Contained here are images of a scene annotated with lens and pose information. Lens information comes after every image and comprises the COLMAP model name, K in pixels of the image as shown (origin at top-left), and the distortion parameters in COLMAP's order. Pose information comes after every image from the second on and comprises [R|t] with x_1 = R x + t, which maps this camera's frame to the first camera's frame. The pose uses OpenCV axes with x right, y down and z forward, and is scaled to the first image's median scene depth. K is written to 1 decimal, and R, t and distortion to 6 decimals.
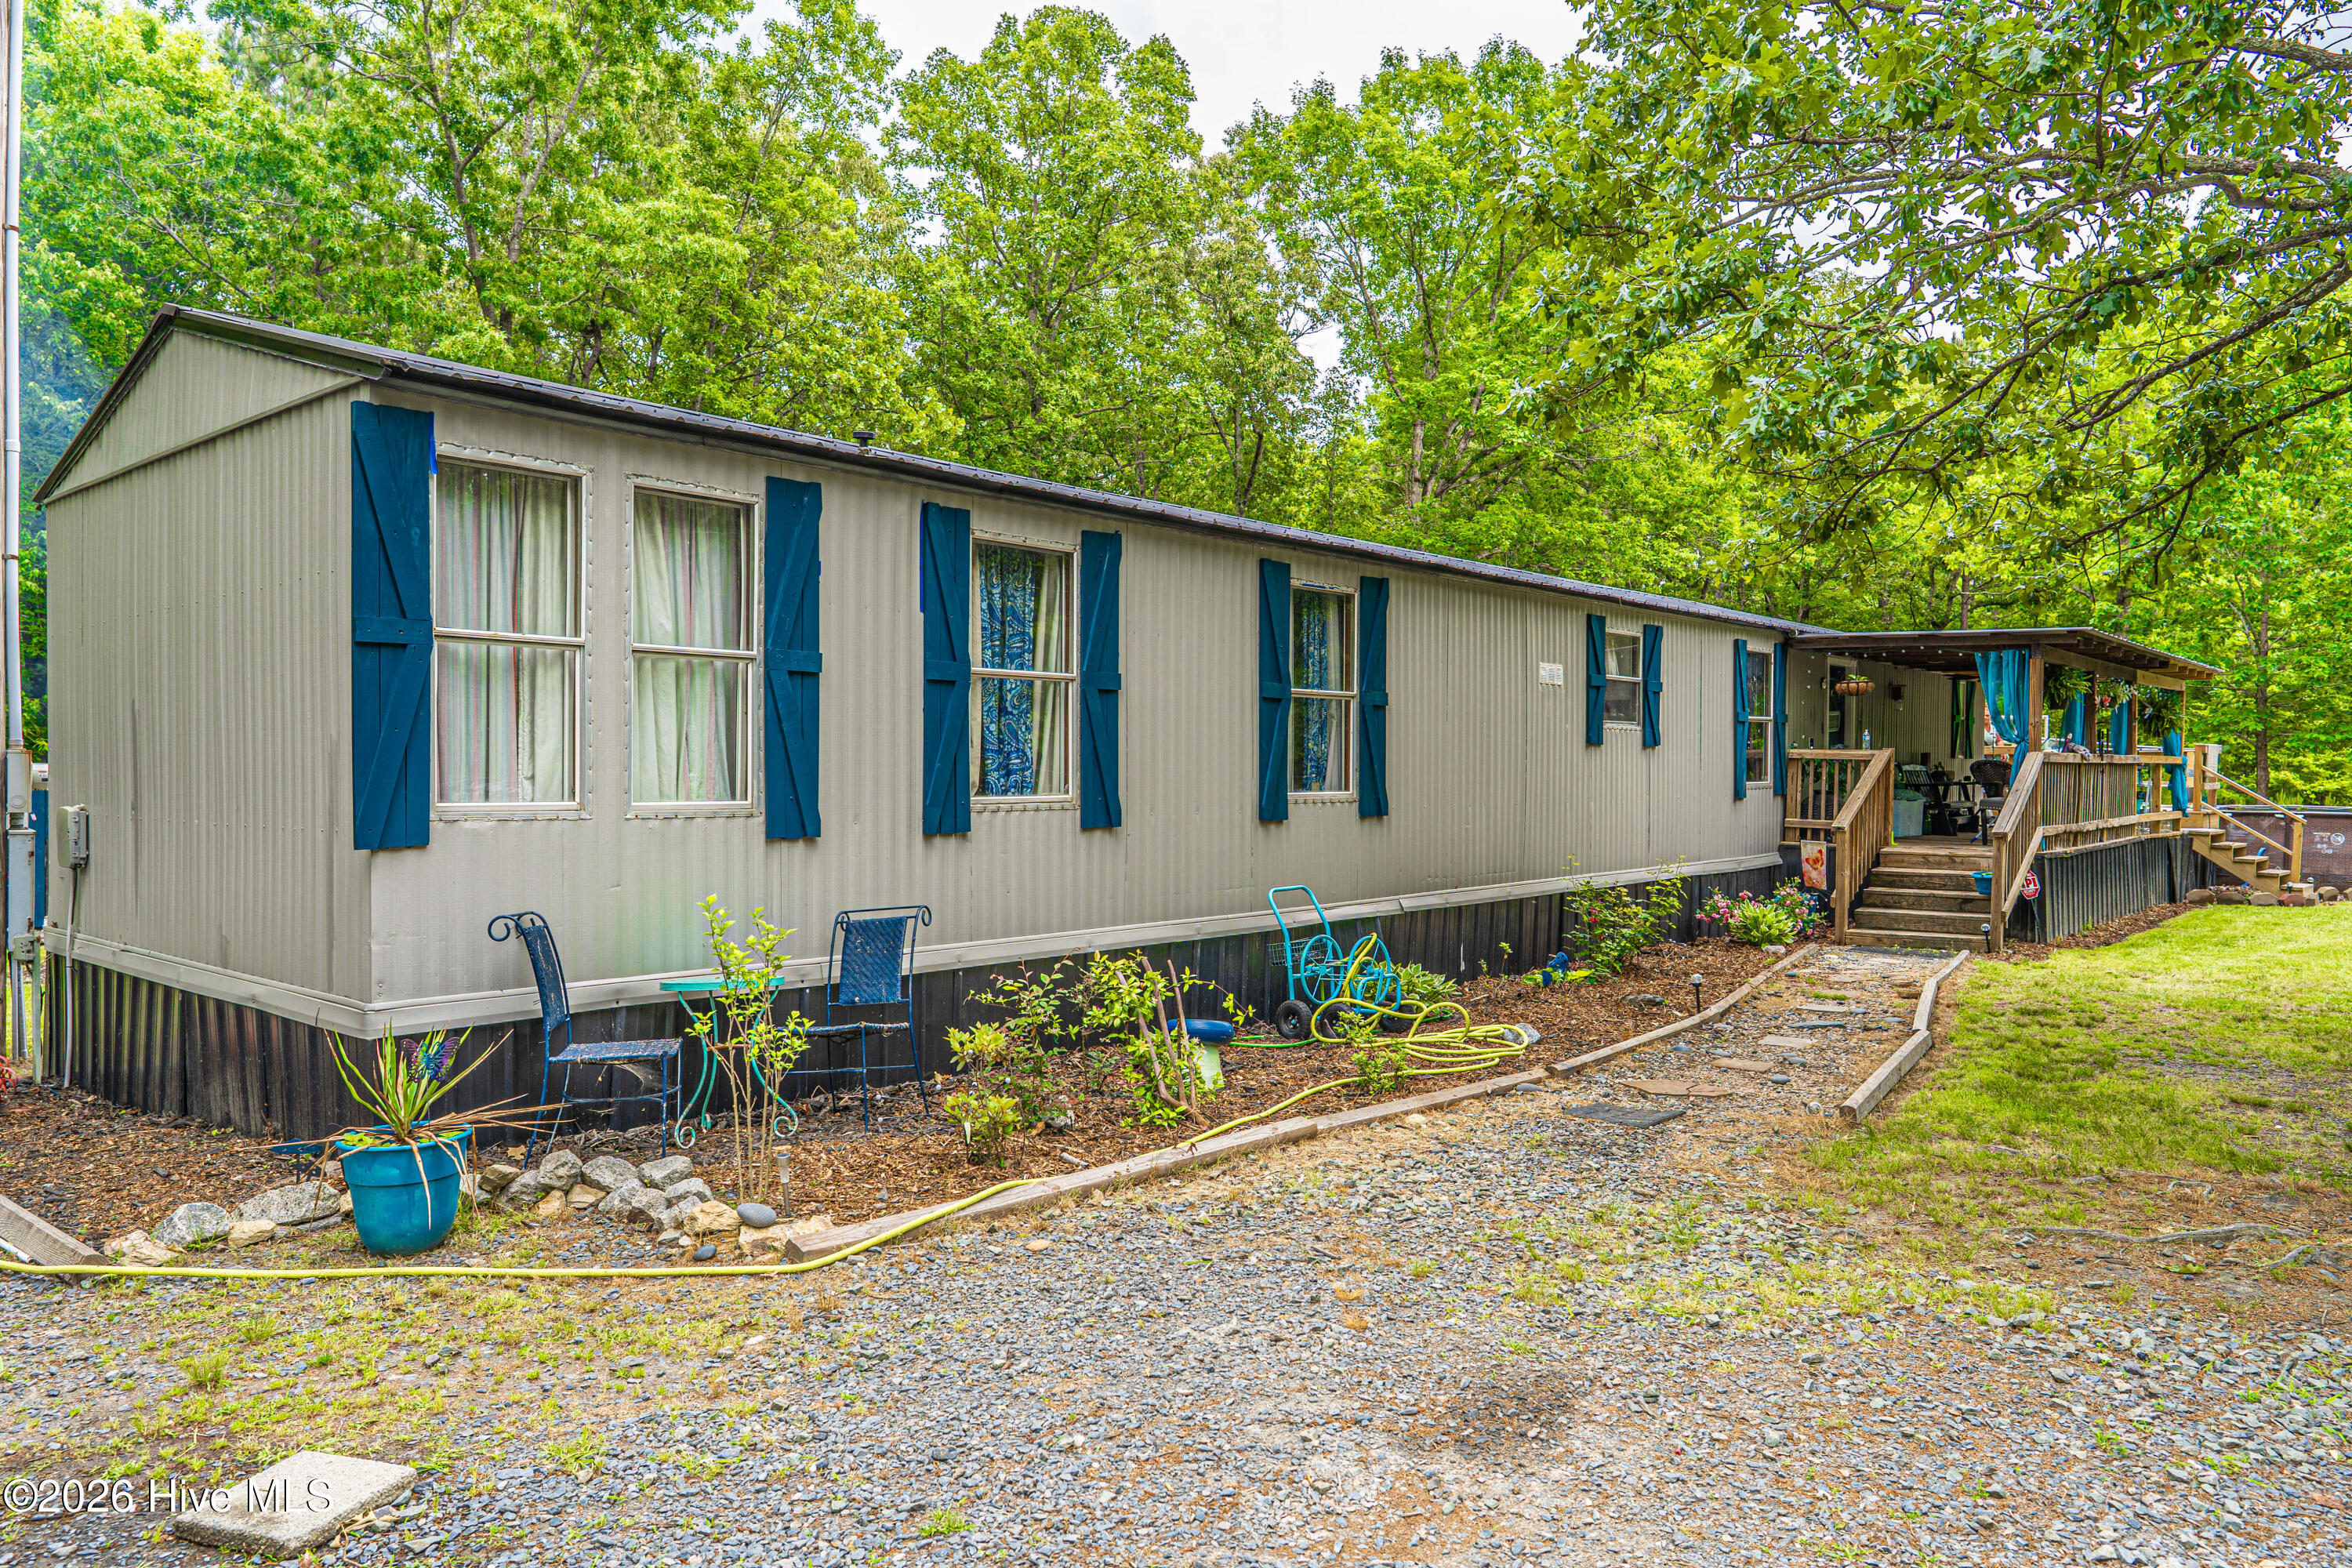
lens RADIAL K [[1573.2, 0, 1255.8], [0, 1573.2, 783.0], [0, 0, 1]] dist [-0.006181, 0.004162]
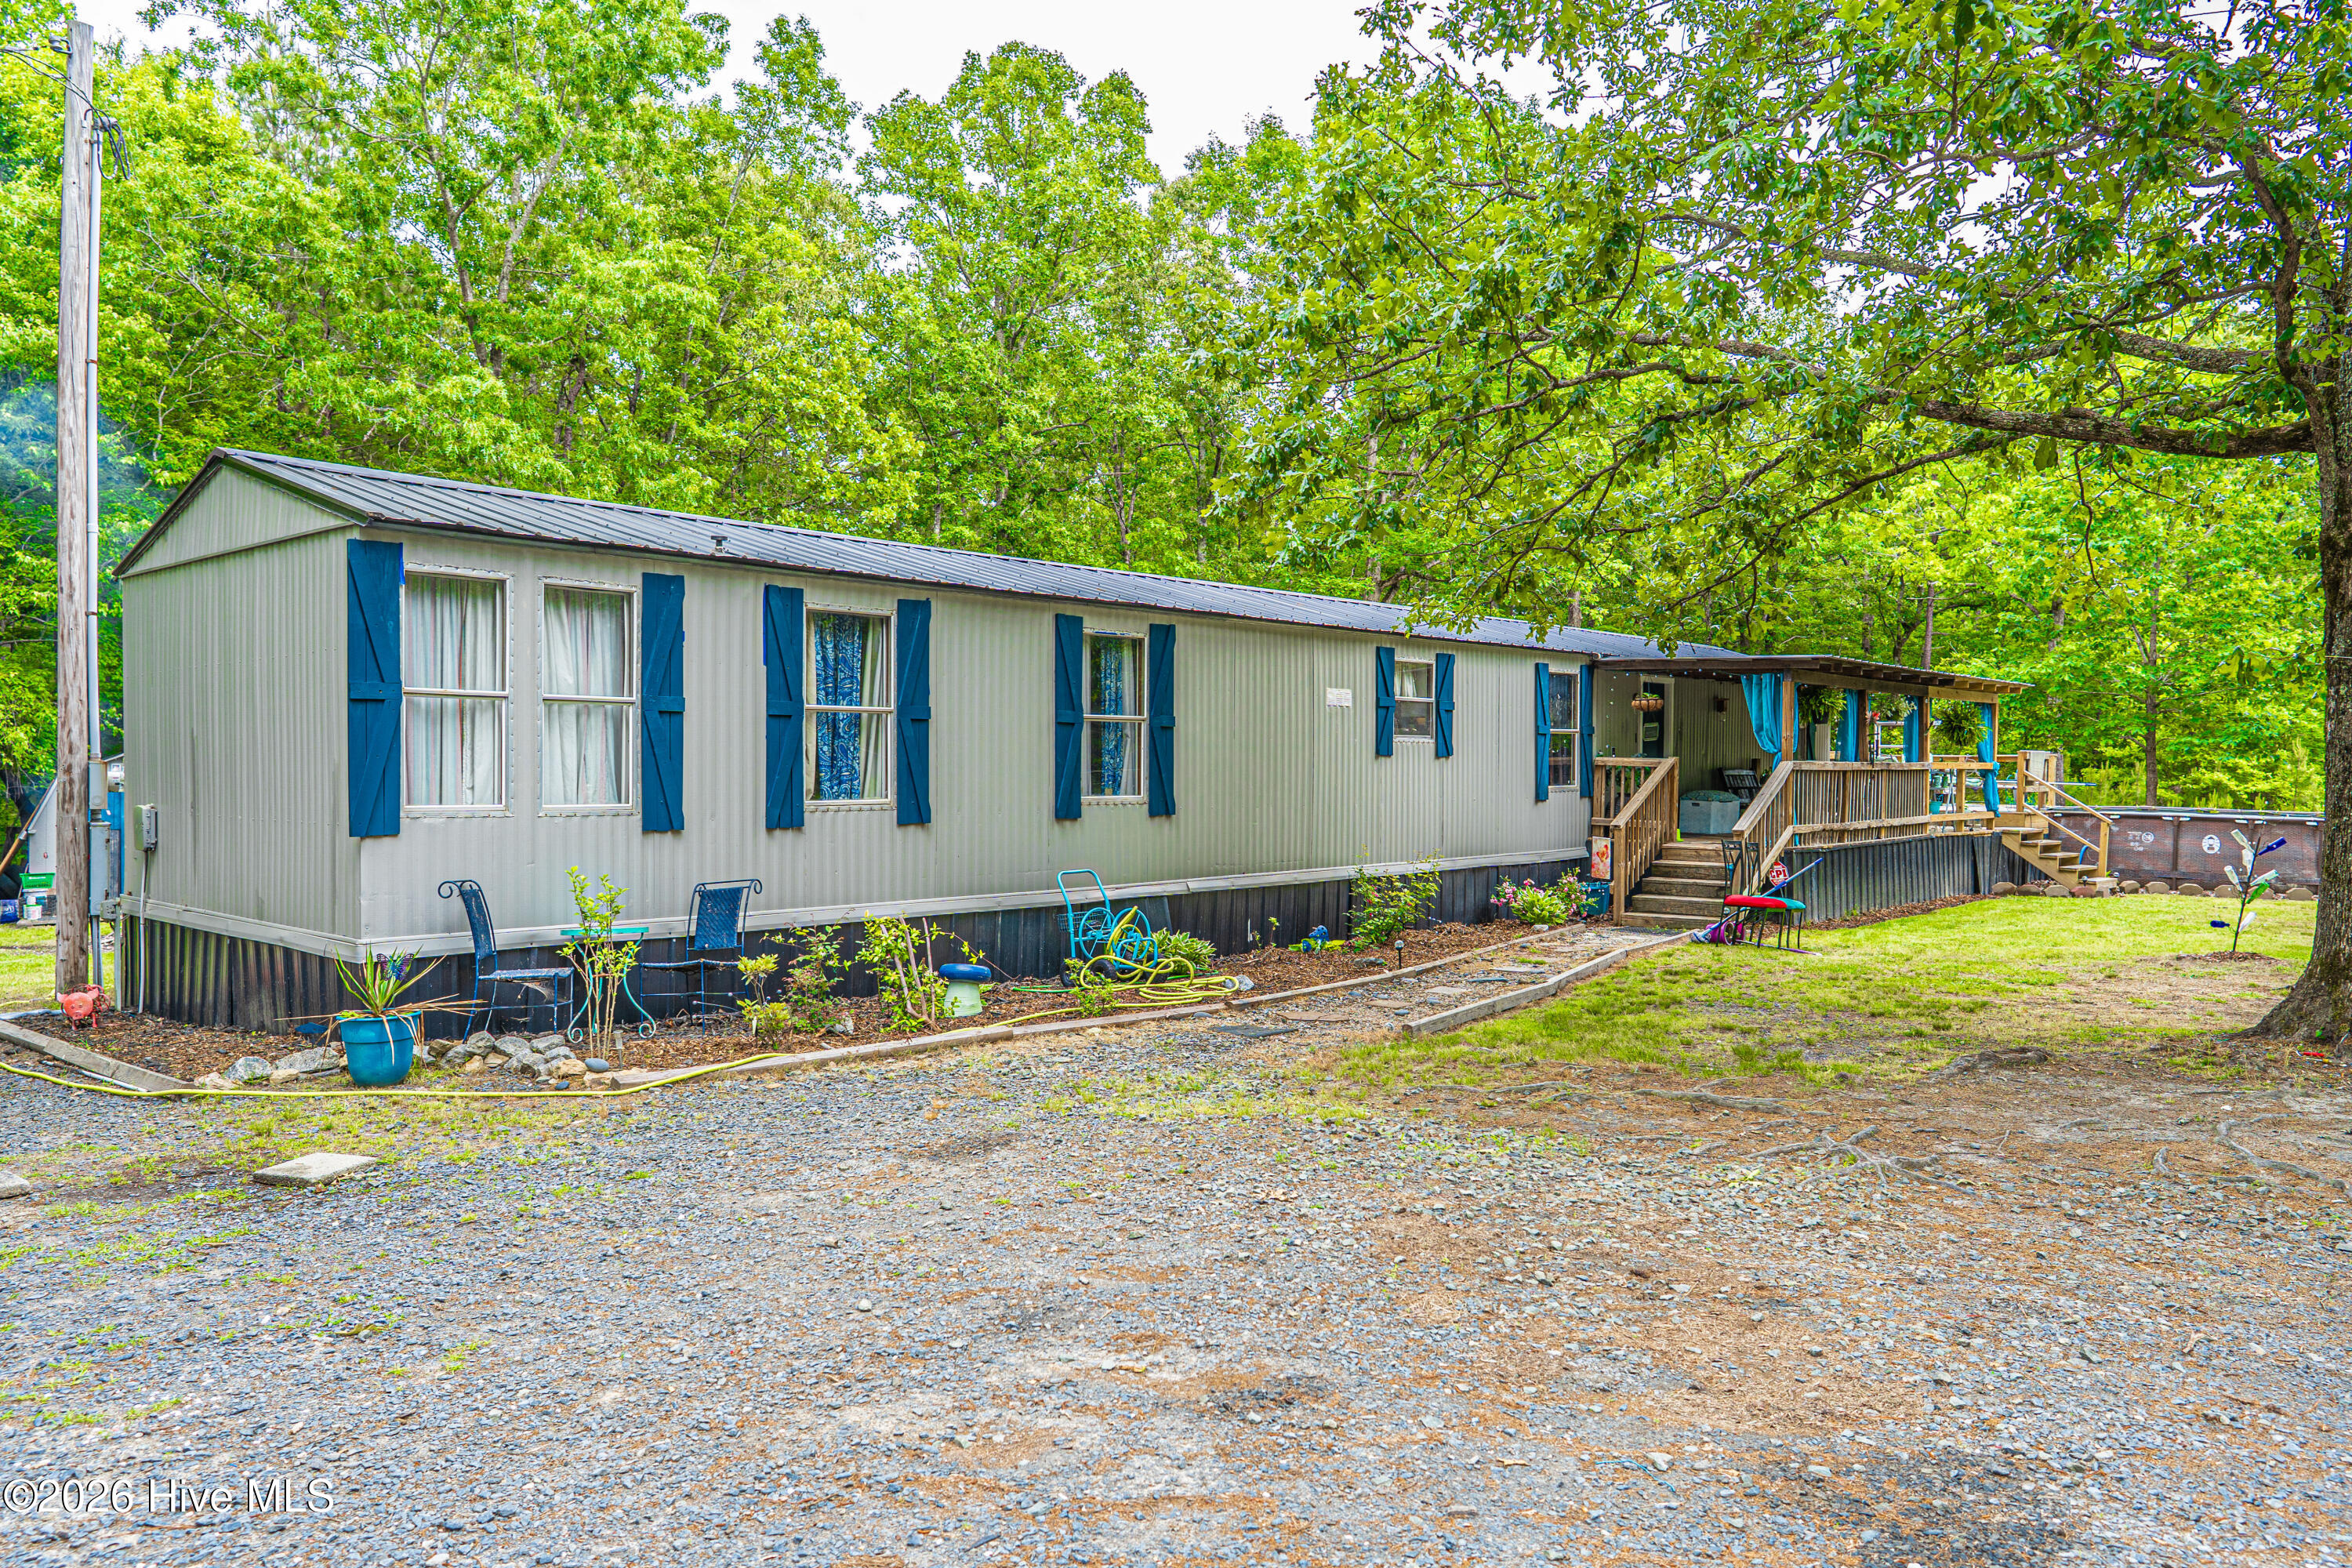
lens RADIAL K [[1573.2, 0, 1235.5], [0, 1573.2, 790.8], [0, 0, 1]] dist [-0.006181, 0.004162]
pose [[0.999904, 0.003230, -0.013477, 0.174581], [-0.003125, 0.999964, 0.007832, -0.009662], [0.013502, -0.007789, 0.999879, -0.291434]]
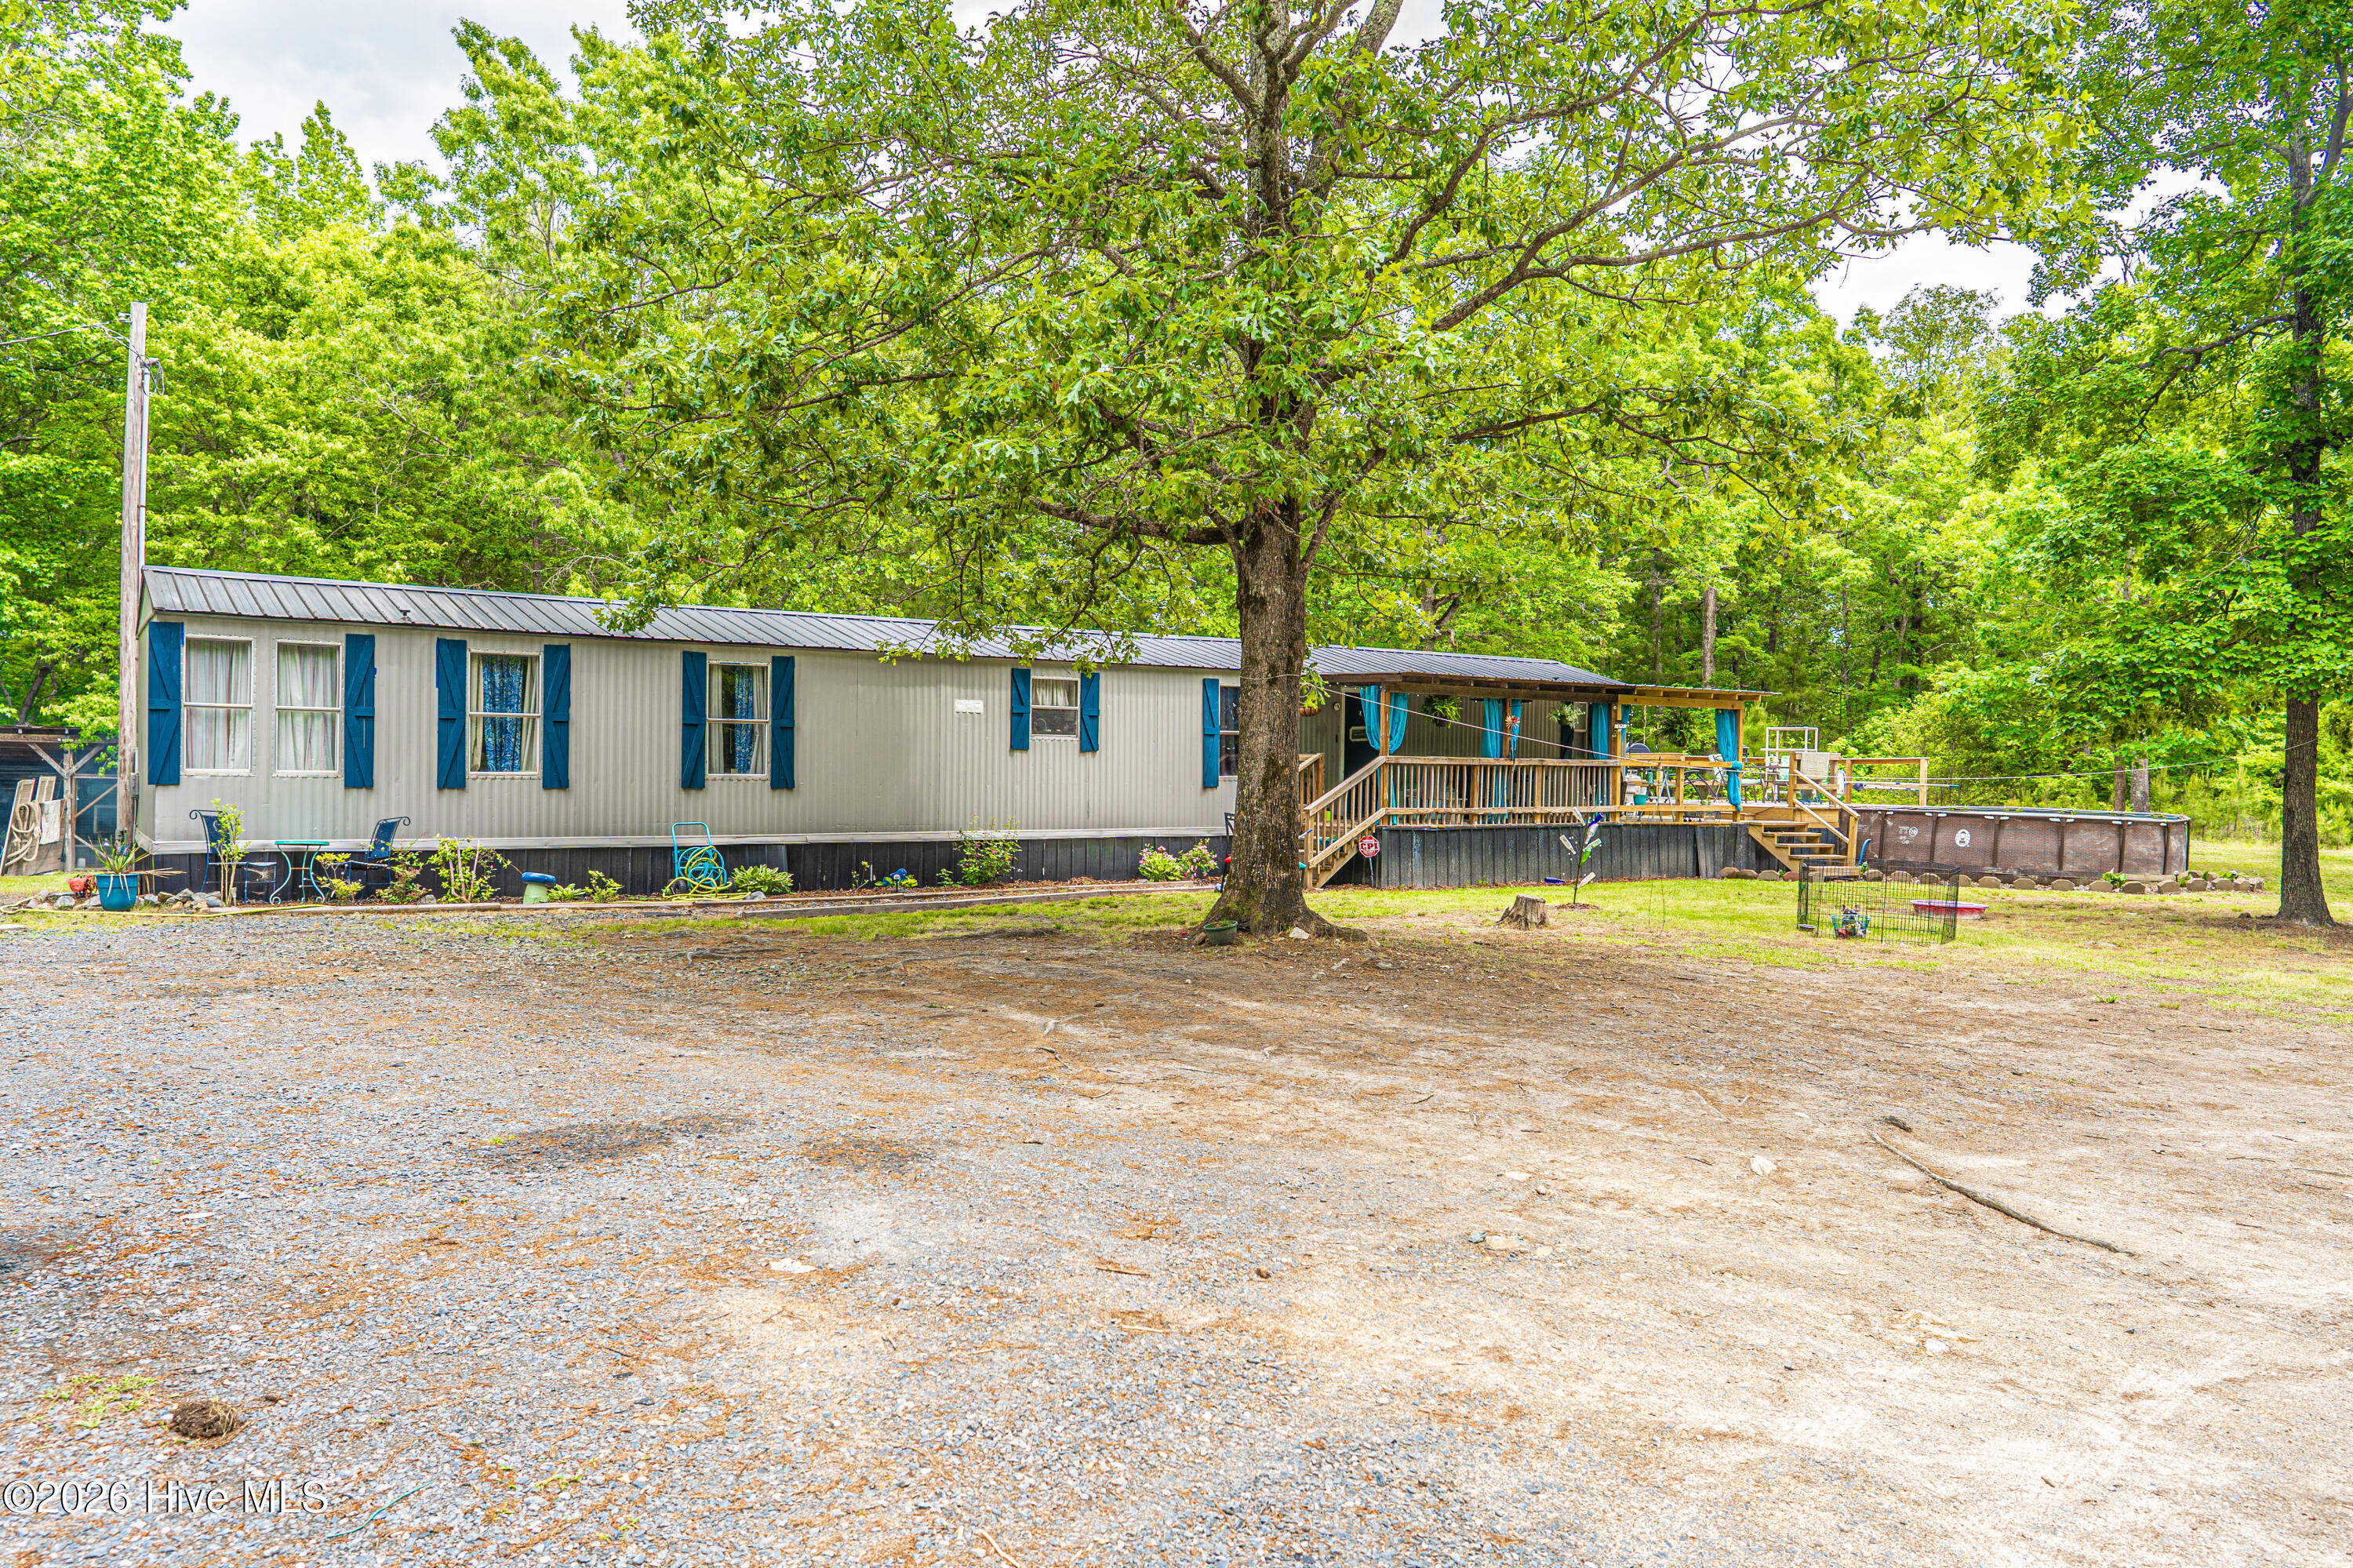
lens RADIAL K [[1573.9, 0, 1190.4], [0, 1573.9, 782.7], [0, 0, 1]] dist [-0.006181, 0.004162]
pose [[0.971350, 0.008218, -0.237512, 1.115027], [-0.009352, 0.999950, -0.003648, 0.019231], [0.237470, 0.005765, 0.971378, -0.746910]]
